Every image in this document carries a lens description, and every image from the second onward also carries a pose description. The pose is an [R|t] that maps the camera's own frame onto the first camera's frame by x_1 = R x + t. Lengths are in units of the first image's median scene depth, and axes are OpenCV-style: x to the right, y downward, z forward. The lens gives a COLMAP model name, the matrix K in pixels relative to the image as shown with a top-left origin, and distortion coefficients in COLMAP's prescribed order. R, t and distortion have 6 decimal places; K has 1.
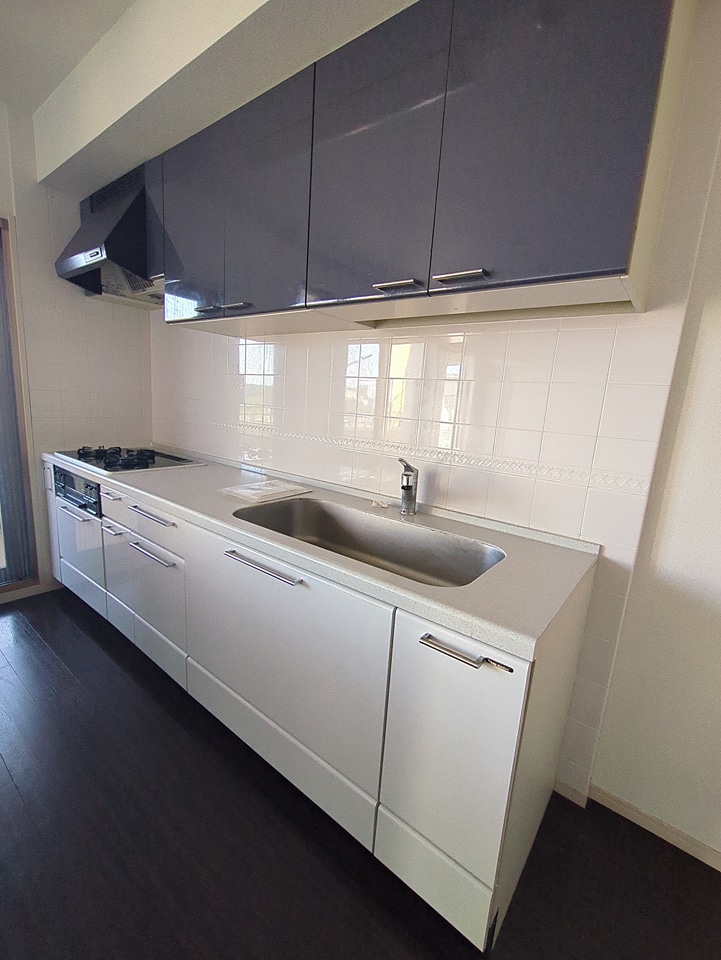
lens RADIAL K [[425.0, 0, 362.0], [0, 425.0, 481.3], [0, 0, 1]] dist [-0.000433, -0.000083]
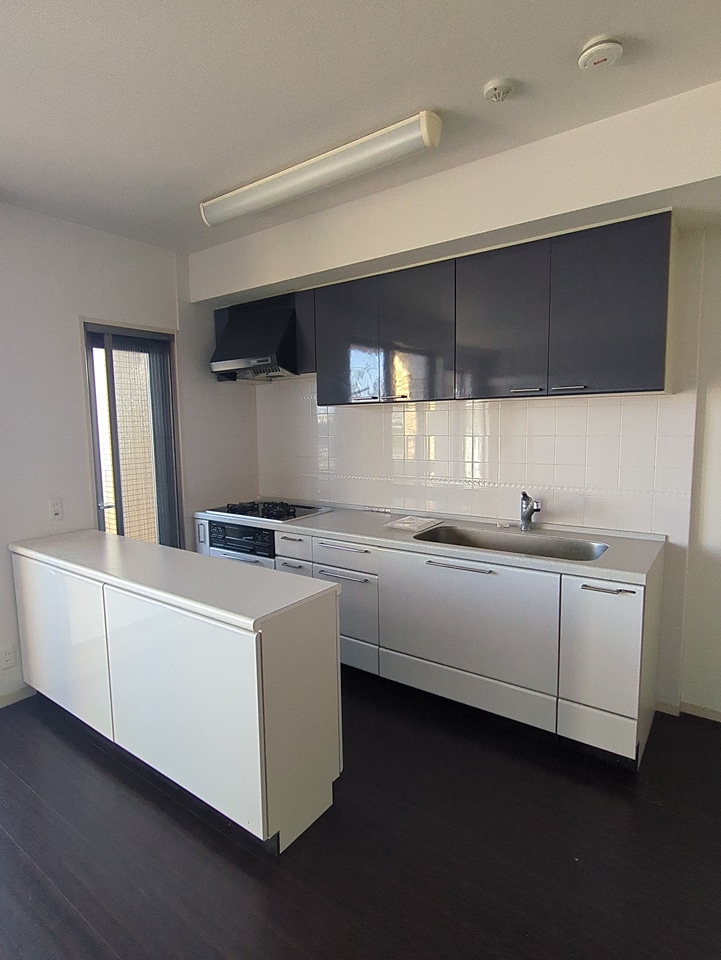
lens RADIAL K [[507.8, 0, 357.6], [0, 507.8, 477.3], [0, 0, 1]] dist [0.001262, 0.000482]
pose [[0.996276, -0.085359, 0.012194, -0.470738], [0.086091, 0.992617, -0.085435, -0.002315], [-0.004812, 0.086166, 0.996269, -0.721216]]
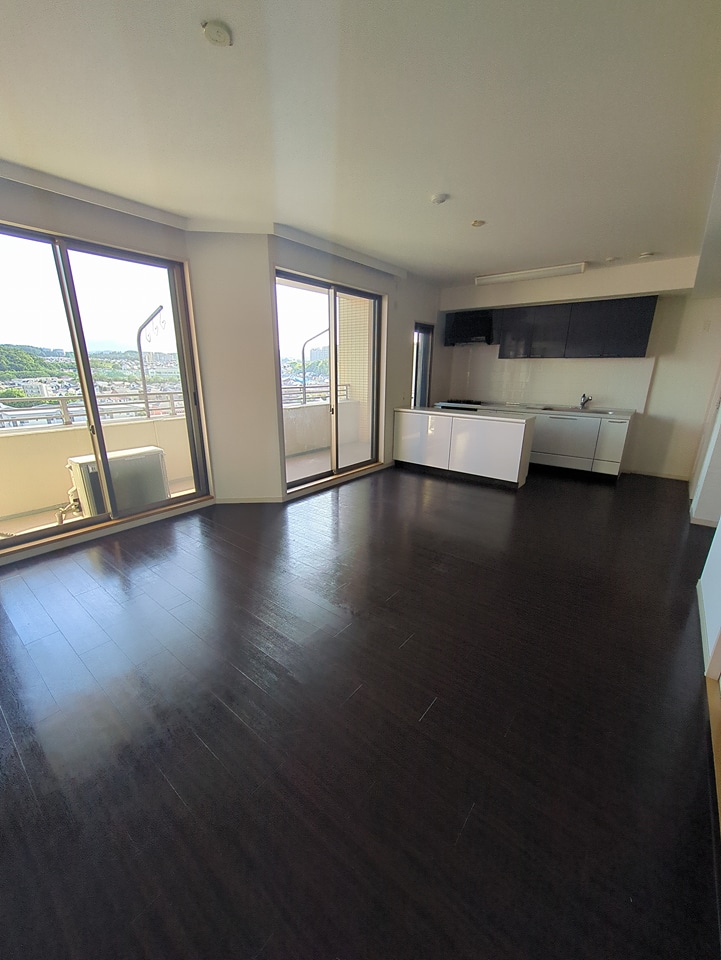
lens RADIAL K [[379.0, 0, 362.9], [0, 379.0, 486.1], [0, 0, 1]] dist [0.004284, 0.000030]
pose [[0.998410, -0.053468, -0.017827, -1.822370], [0.055037, 0.993067, 0.103874, 0.295712], [0.012150, -0.104690, 0.994431, -2.483424]]
